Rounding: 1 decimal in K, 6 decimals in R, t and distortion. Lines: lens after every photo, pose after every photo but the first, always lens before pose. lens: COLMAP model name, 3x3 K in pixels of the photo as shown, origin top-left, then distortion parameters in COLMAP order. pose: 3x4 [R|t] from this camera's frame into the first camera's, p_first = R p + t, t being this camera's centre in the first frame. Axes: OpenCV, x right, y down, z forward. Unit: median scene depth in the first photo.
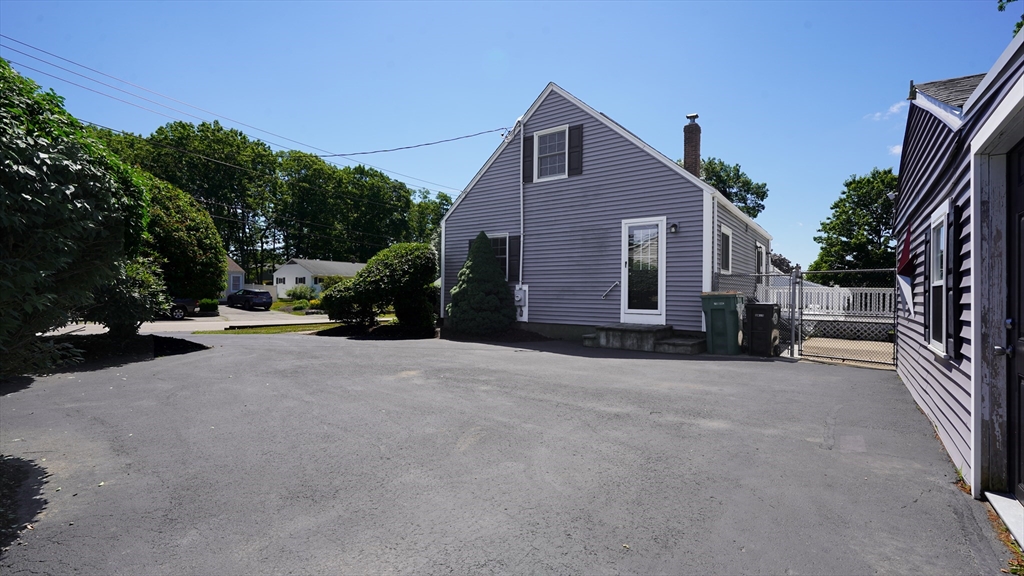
lens RADIAL K [[471.2, 0, 512.5], [0, 471.2, 288.3], [0, 0, 1]] dist [-0.003937, 0.001151]
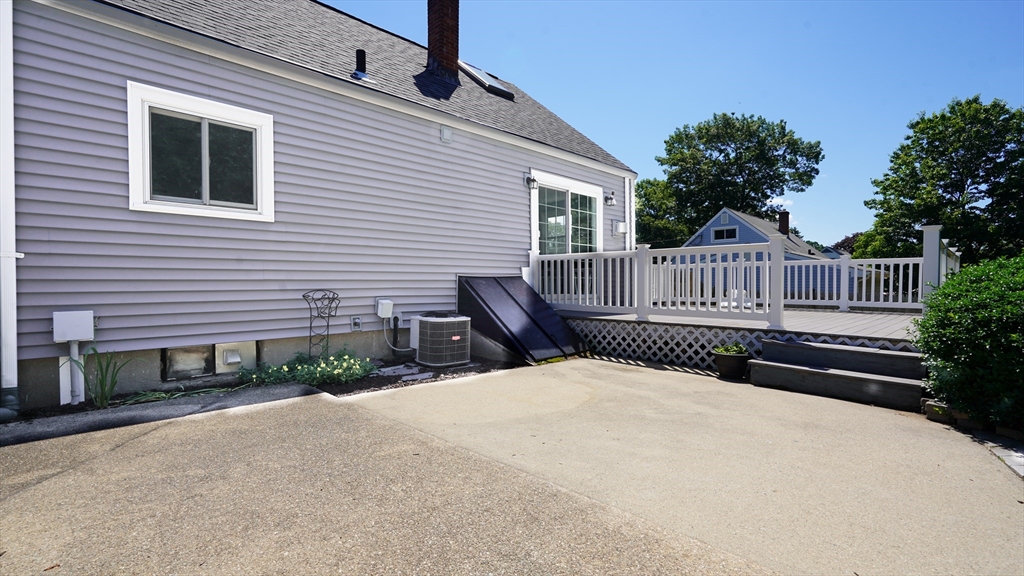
lens RADIAL K [[471.2, 0, 512.9], [0, 471.2, 283.9], [0, 0, 1]] dist [-0.003937, 0.001151]
pose [[0.984517, -0.020319, -0.174108, 0.226686], [0.020634, 0.999787, 0.000000, 0.009896], [0.174071, -0.003592, 0.984727, 0.179378]]
